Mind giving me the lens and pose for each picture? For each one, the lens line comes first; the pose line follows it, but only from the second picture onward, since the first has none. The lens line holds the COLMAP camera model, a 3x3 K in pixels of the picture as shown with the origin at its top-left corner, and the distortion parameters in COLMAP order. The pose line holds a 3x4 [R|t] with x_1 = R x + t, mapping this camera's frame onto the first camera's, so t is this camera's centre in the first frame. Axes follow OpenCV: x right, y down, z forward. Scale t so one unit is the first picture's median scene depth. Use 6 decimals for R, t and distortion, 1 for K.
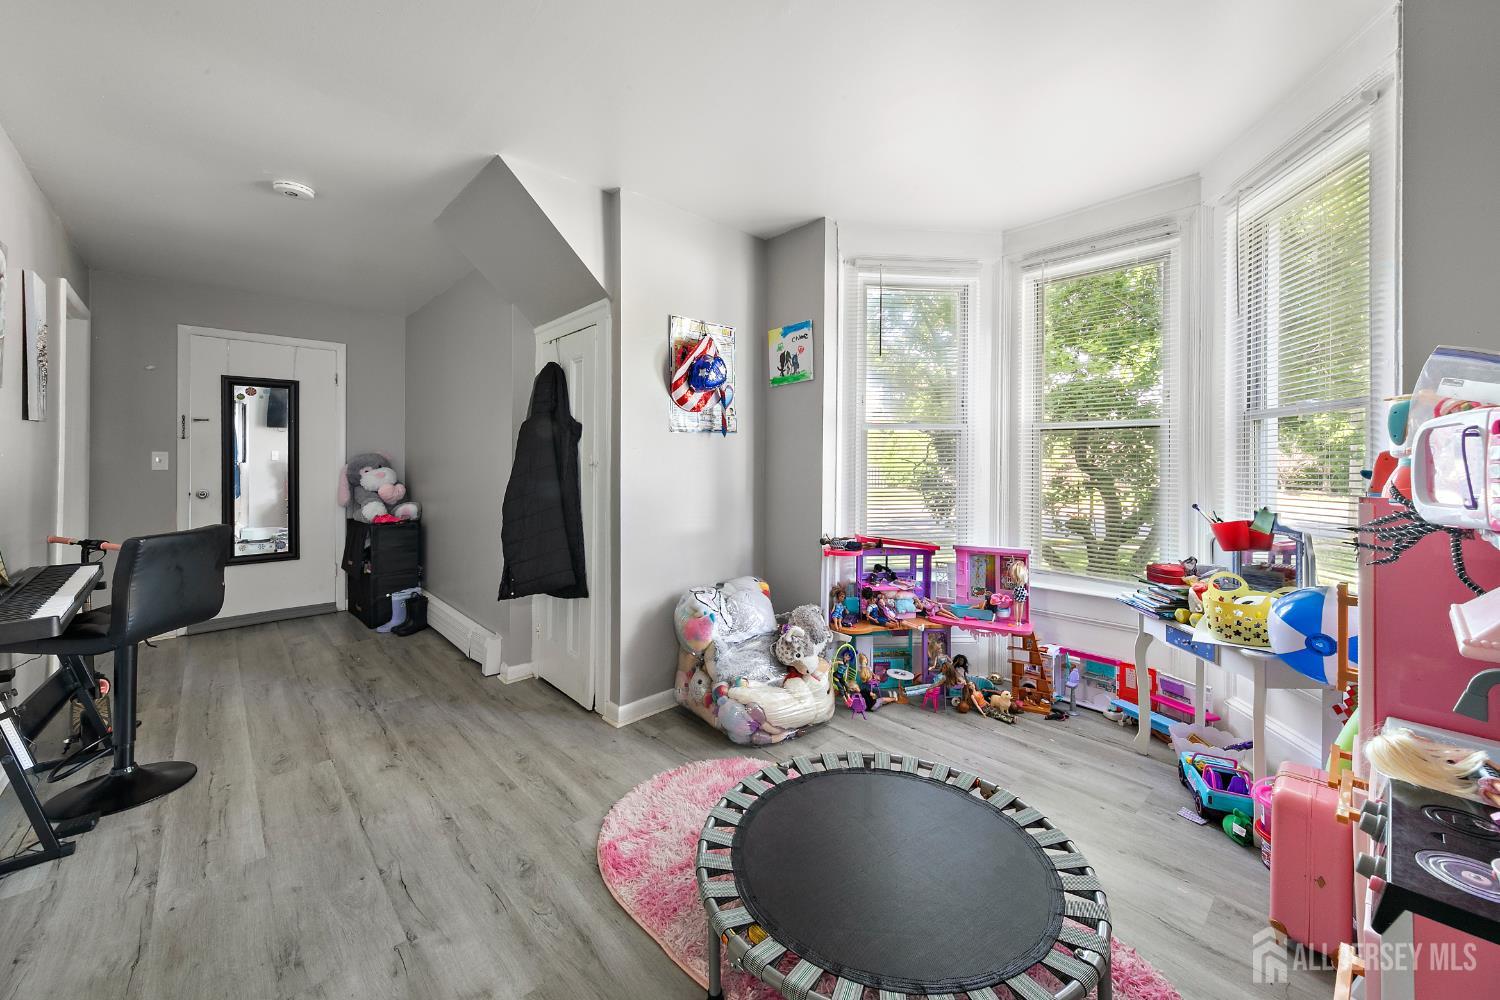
lens RADIAL K [[569.5, 0, 746.8], [0, 569.5, 456.3], [0, 0, 1]] dist [0.001897, 0.000118]
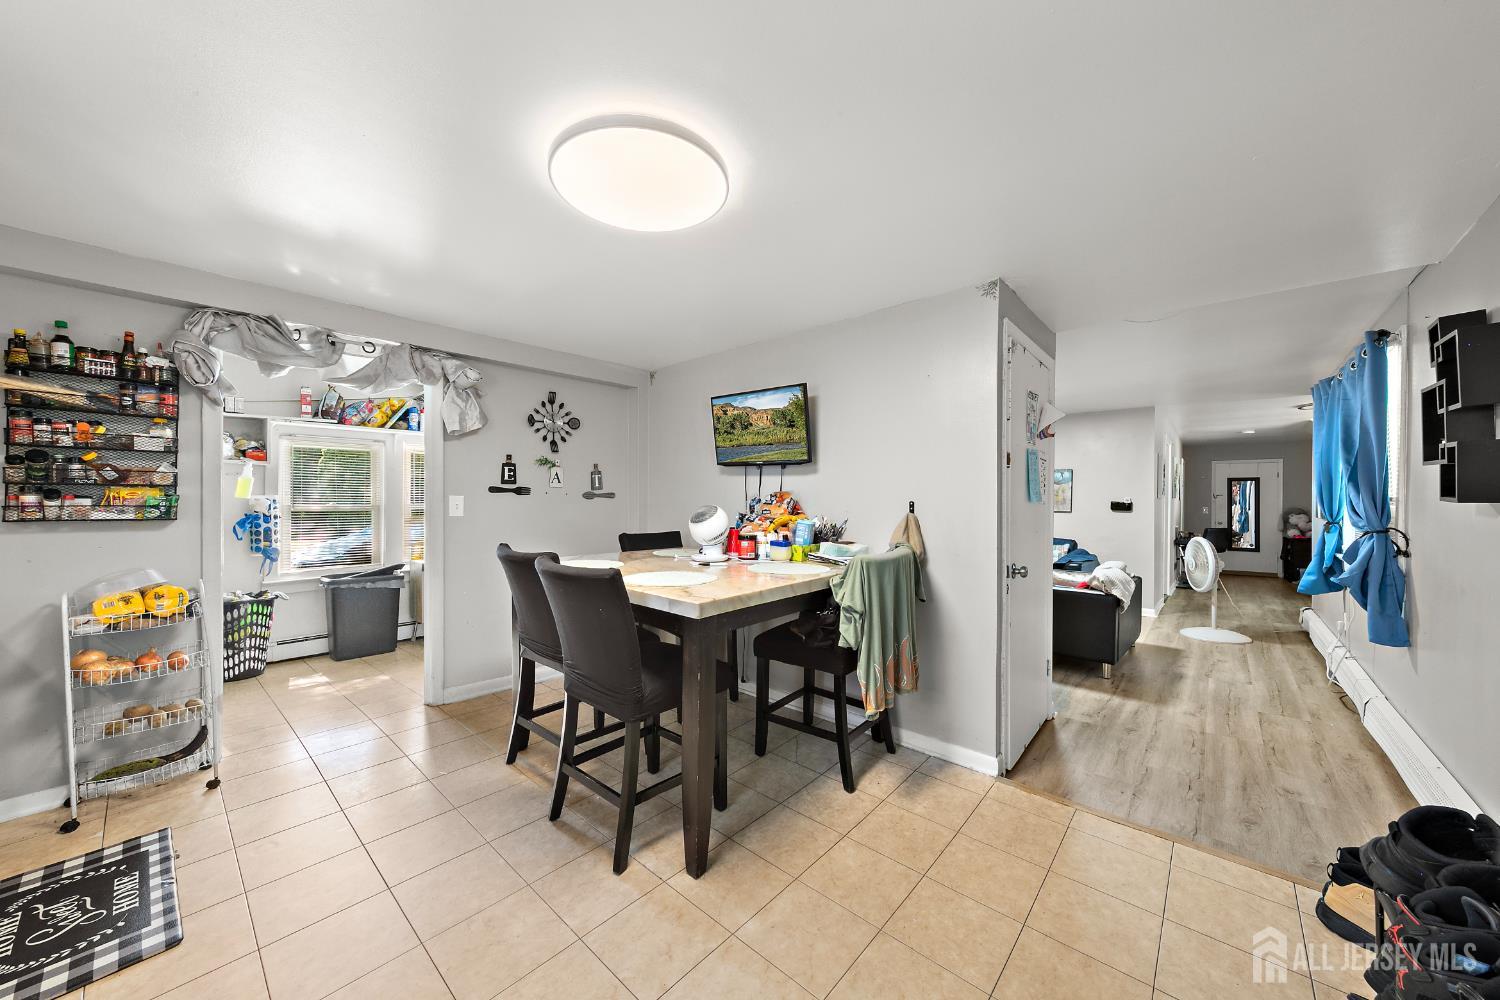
lens RADIAL K [[533.4, 0, 750.2], [0, 533.4, 498.3], [0, 0, 1]] dist [0.002763, -0.000268]
pose [[0.097650, -0.009659, -0.995174, 1.191217], [-0.004032, 0.999941, -0.010101, -0.012123], [0.995213, 0.004999, 0.097605, -1.294359]]
